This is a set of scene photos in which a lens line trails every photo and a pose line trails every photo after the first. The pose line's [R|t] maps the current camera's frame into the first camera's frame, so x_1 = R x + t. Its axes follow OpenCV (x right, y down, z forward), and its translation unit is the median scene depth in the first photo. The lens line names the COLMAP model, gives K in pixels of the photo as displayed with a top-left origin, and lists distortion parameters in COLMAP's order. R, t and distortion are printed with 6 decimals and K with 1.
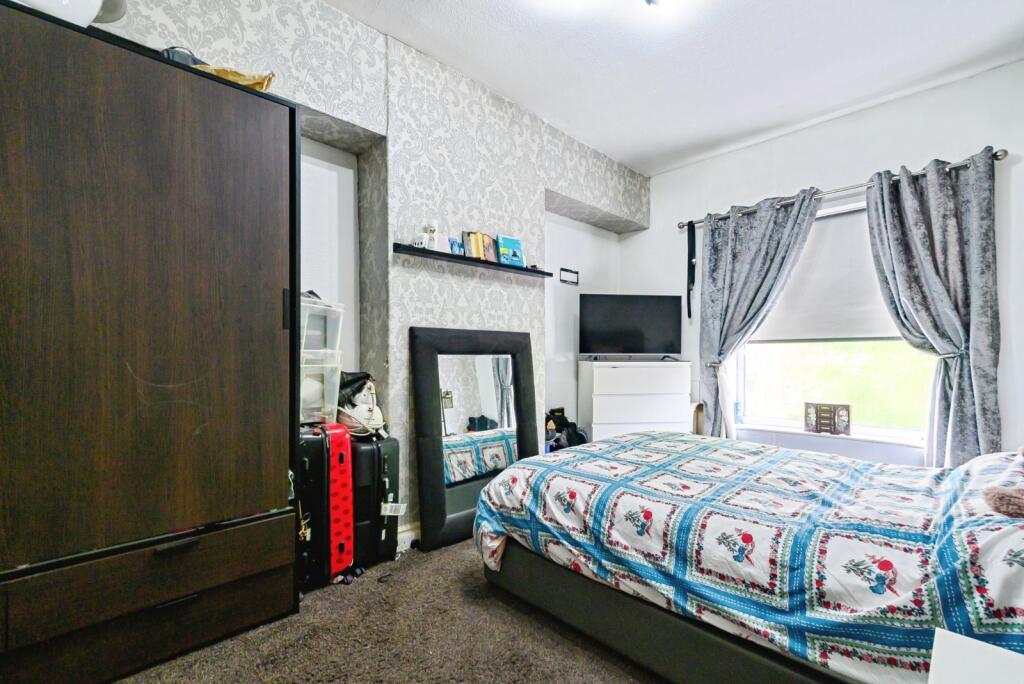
lens RADIAL K [[442.8, 0, 514.3], [0, 442.8, 354.0], [0, 0, 1]] dist [0.002300, 0.000370]
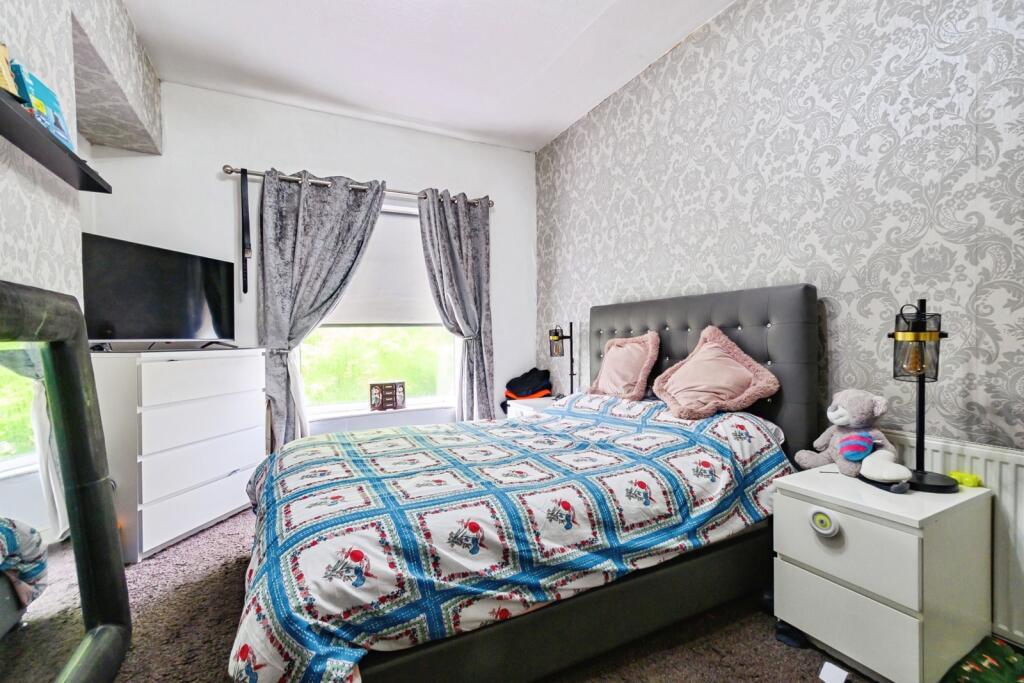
lens RADIAL K [[460.4, 0, 515.5], [0, 460.4, 346.9], [0, 0, 1]] dist [-0.001714, 0.000285]
pose [[0.287614, -0.023150, 0.957467, -0.548365], [0.011865, 0.999717, 0.020608, 0.005635], [-0.957673, 0.005433, 0.287807, 0.685052]]
